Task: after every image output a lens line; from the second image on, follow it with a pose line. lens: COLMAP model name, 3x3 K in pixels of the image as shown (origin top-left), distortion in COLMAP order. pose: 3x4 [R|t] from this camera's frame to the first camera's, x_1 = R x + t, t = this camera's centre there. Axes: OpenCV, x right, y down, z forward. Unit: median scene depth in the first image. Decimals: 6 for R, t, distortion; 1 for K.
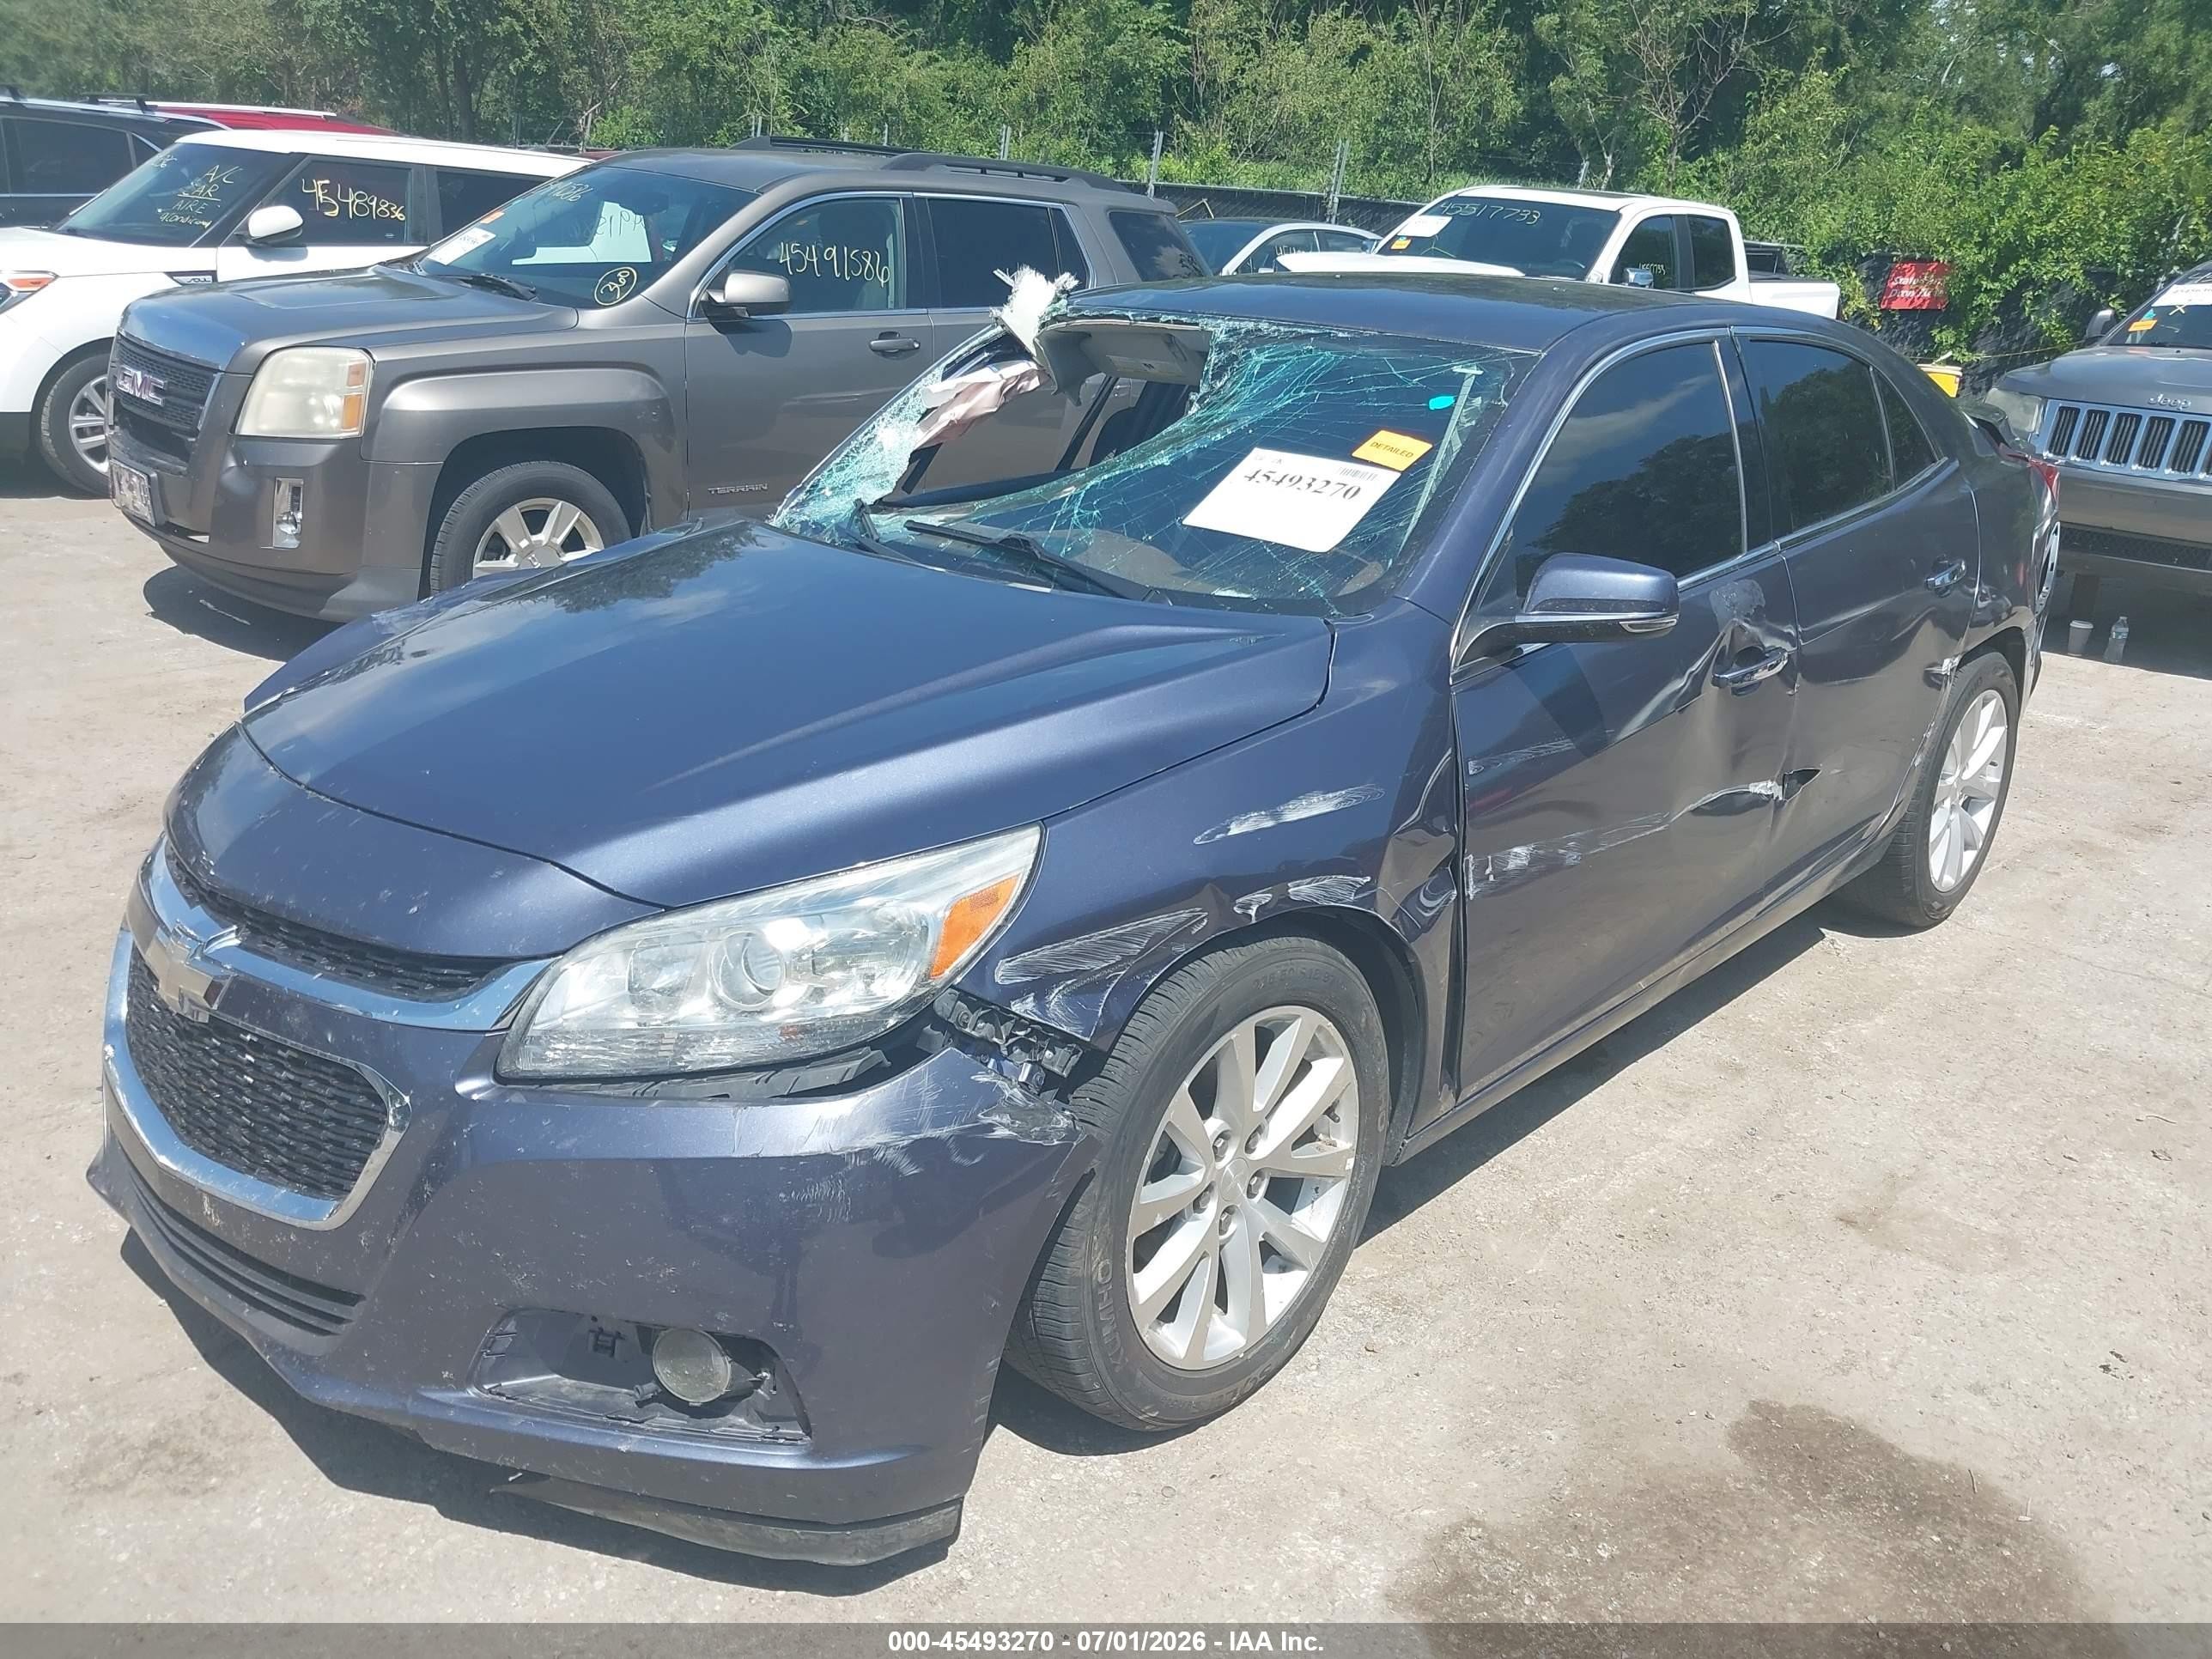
lens RADIAL K [[1731.4, 0, 1041.4], [0, 1731.4, 809.6], [0, 0, 1]] dist [0.015037, -0.034658]
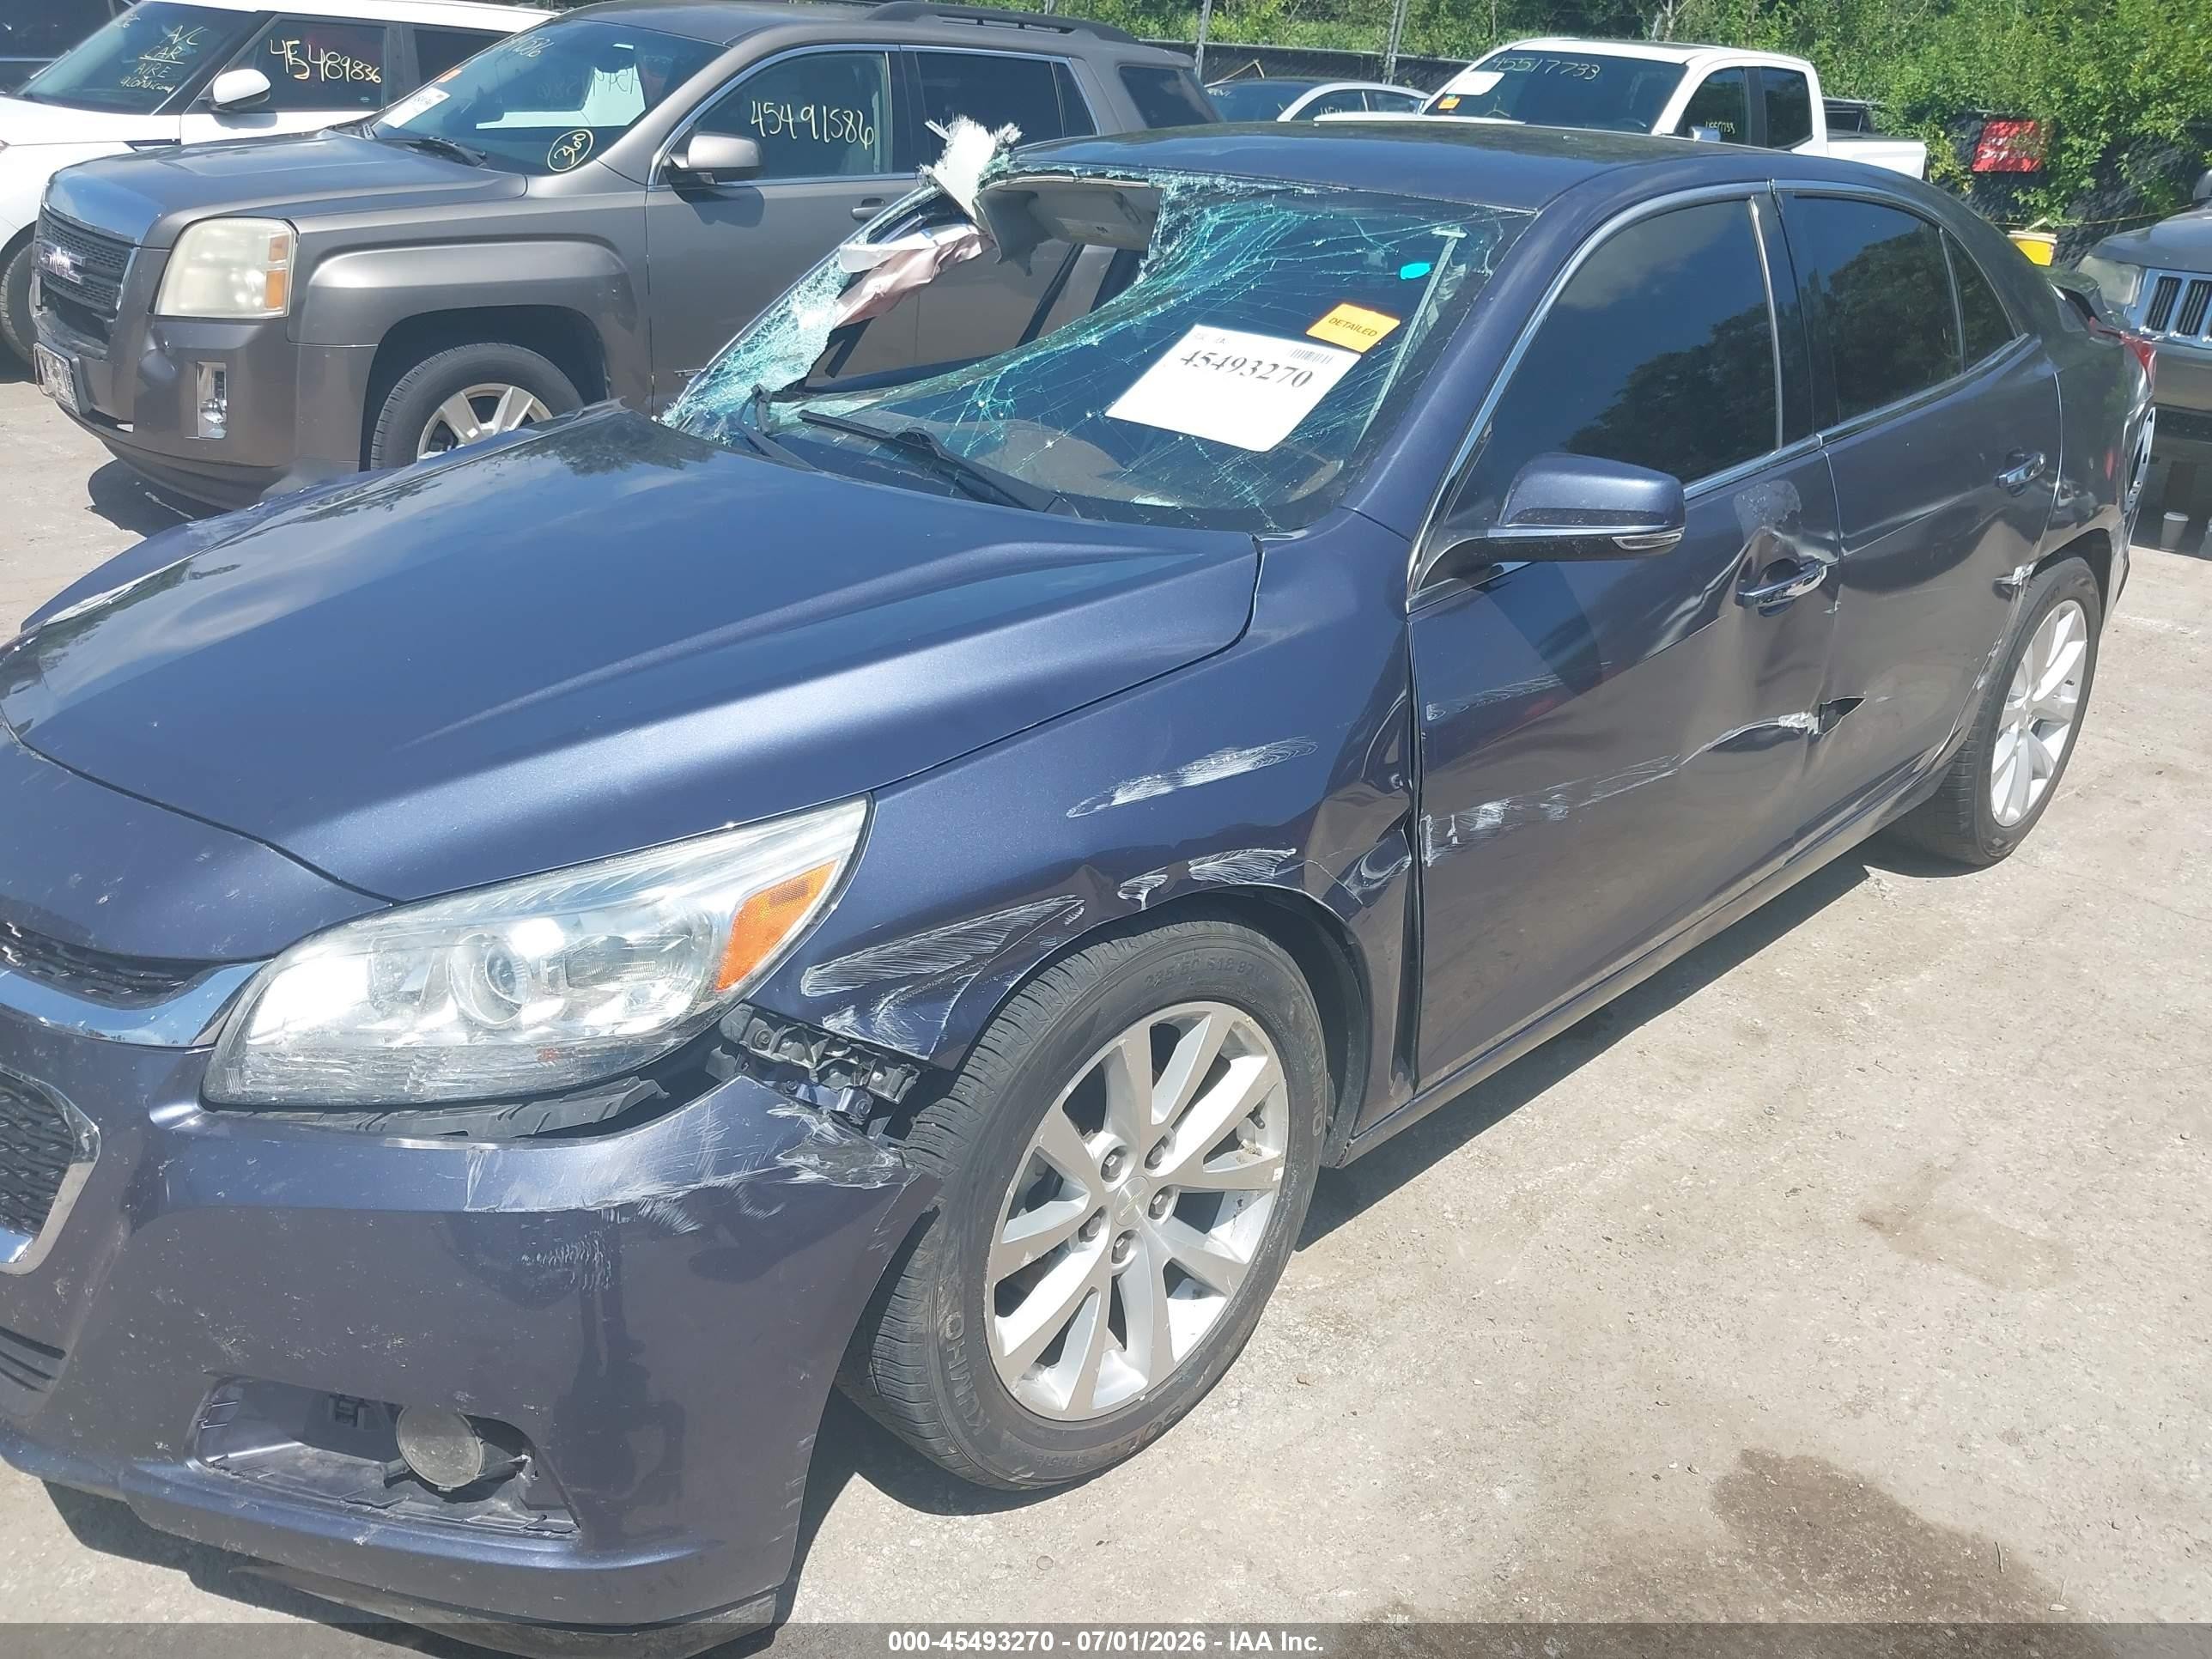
lens RADIAL K [[1731.4, 0, 1041.4], [0, 1731.4, 809.6], [0, 0, 1]] dist [0.015037, -0.034658]
pose [[0.999384, 0.006137, -0.034563, 0.080810], [-0.003814, 0.997754, 0.066871, -0.029860], [0.034896, -0.066698, 0.997163, 0.137123]]
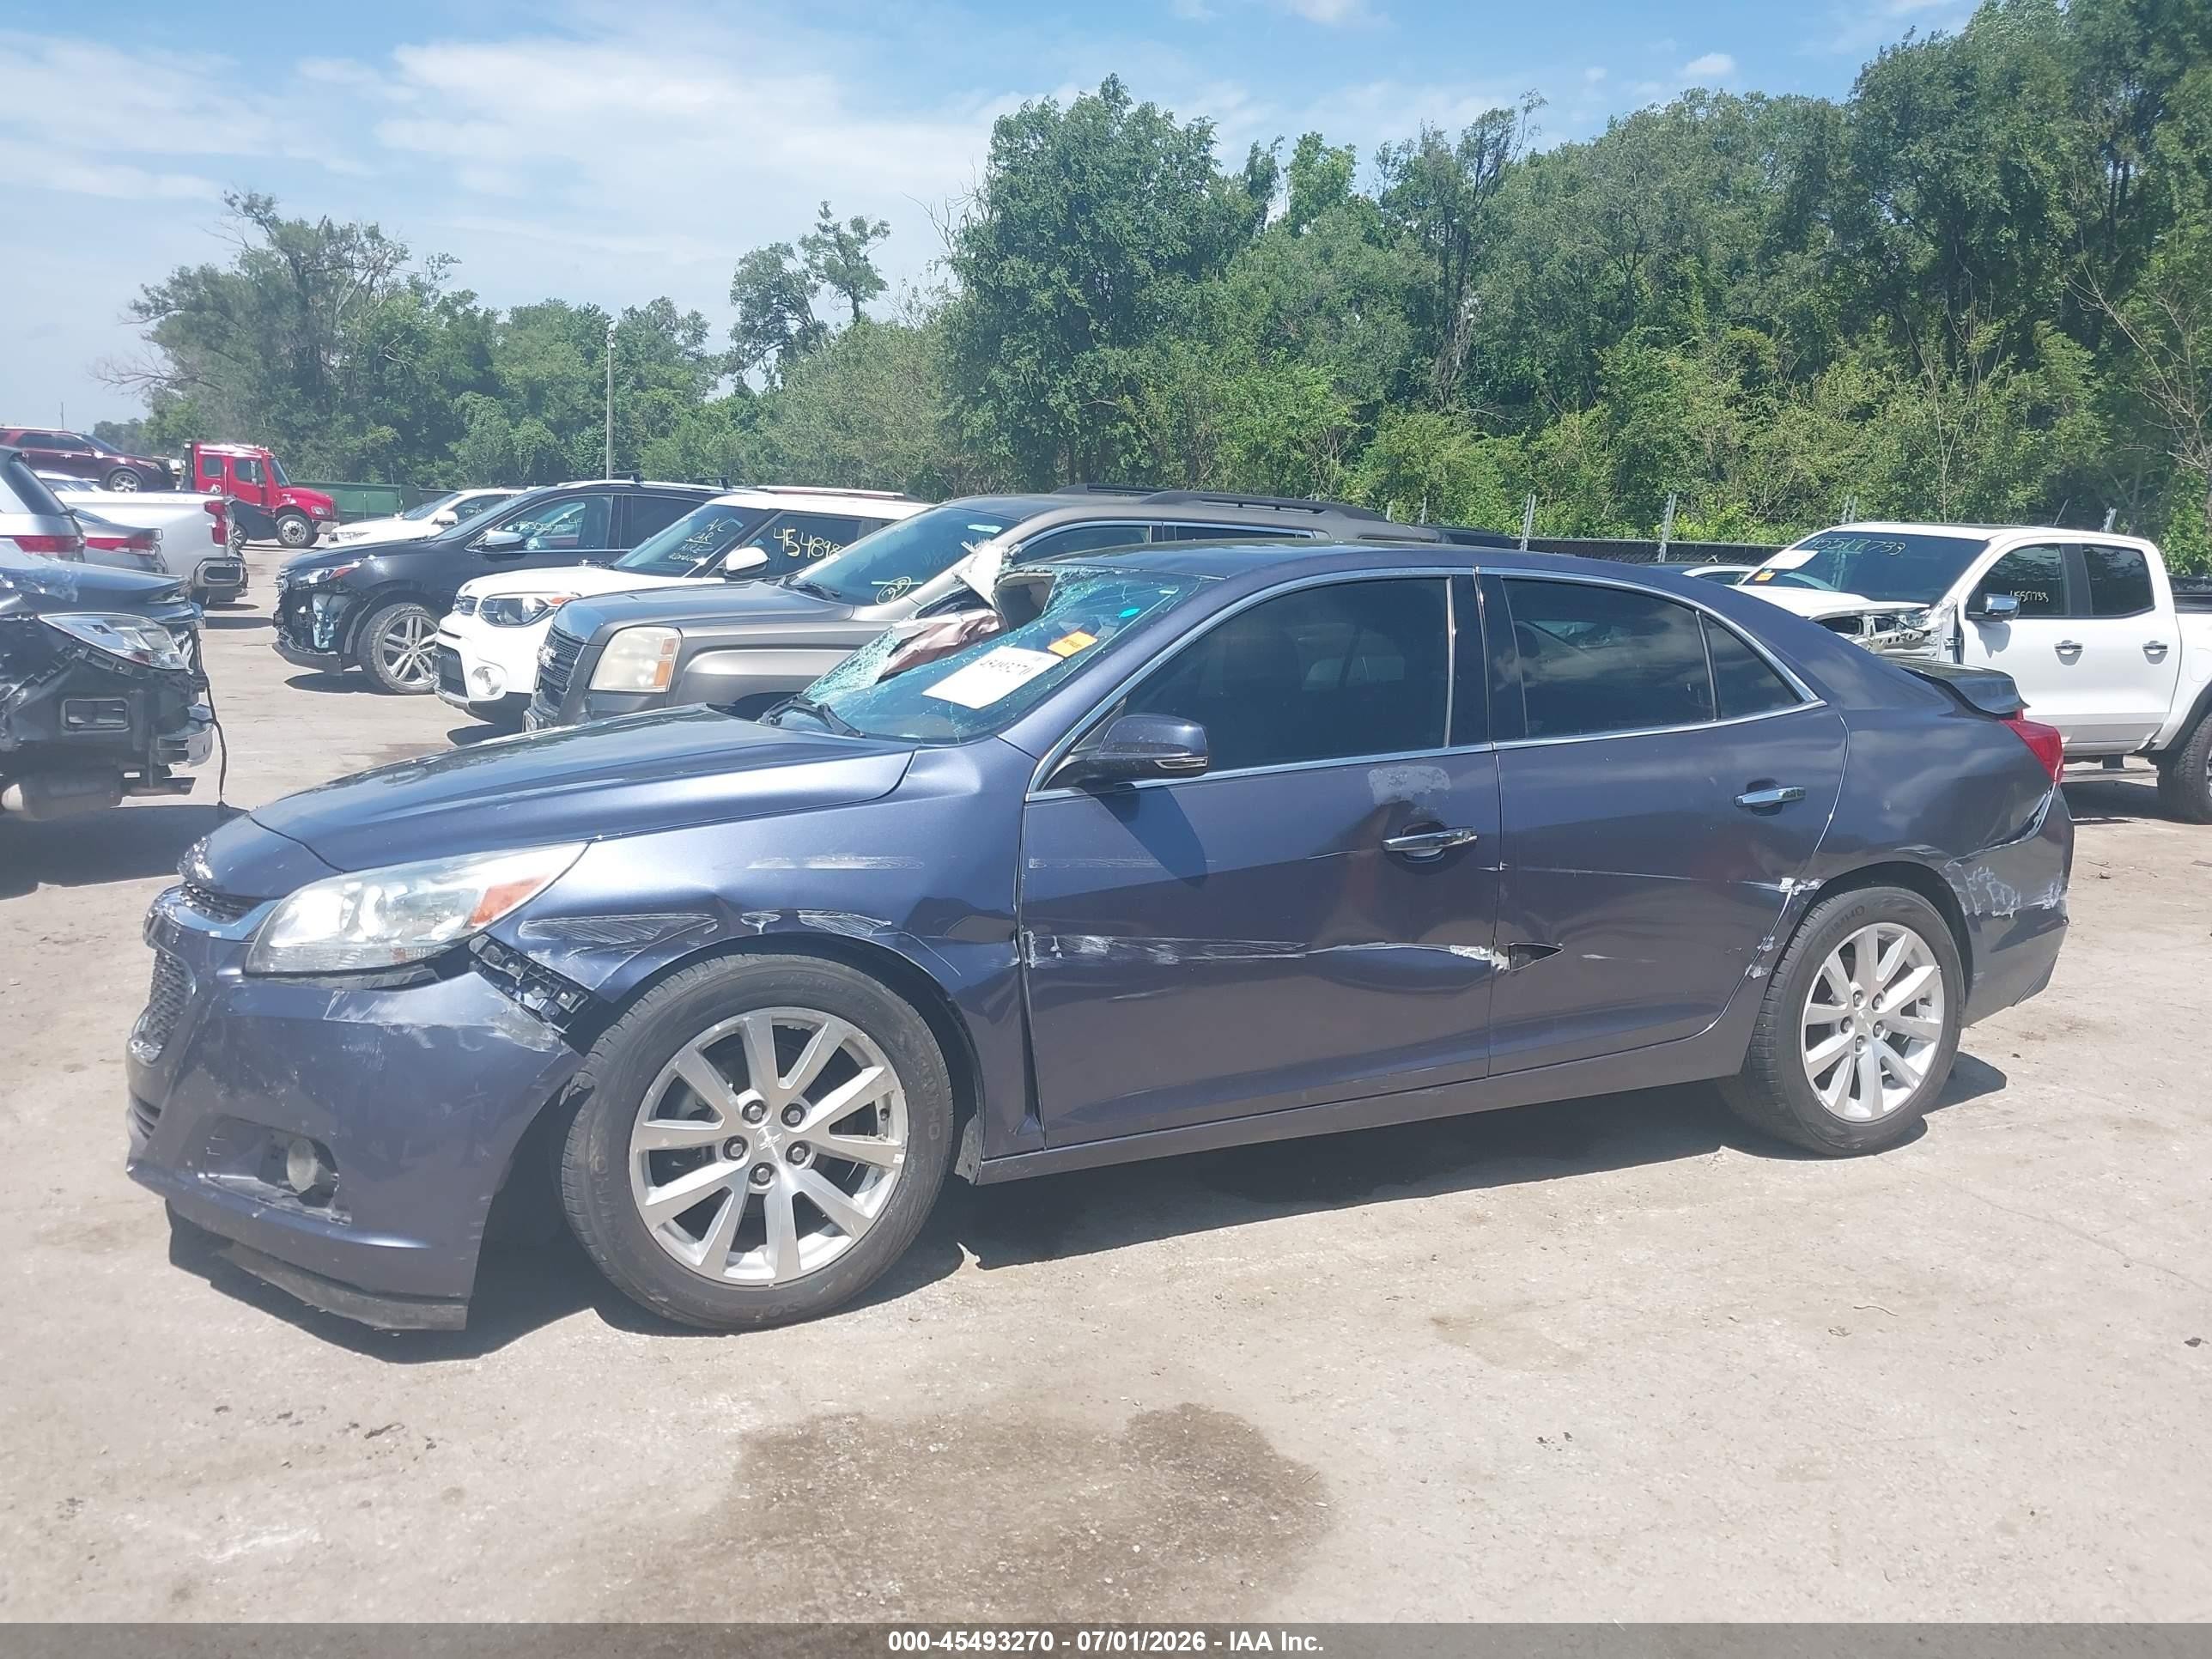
lens RADIAL K [[1706.2, 0, 1103.7], [0, 1706.2, 824.3], [0, 0, 1]] dist [0.006306, -0.008790]
pose [[0.941558, 0.036865, -0.334828, 0.666965], [-0.102077, 0.978481, -0.179317, 0.155660], [0.321012, 0.203015, 0.925060, -0.157189]]
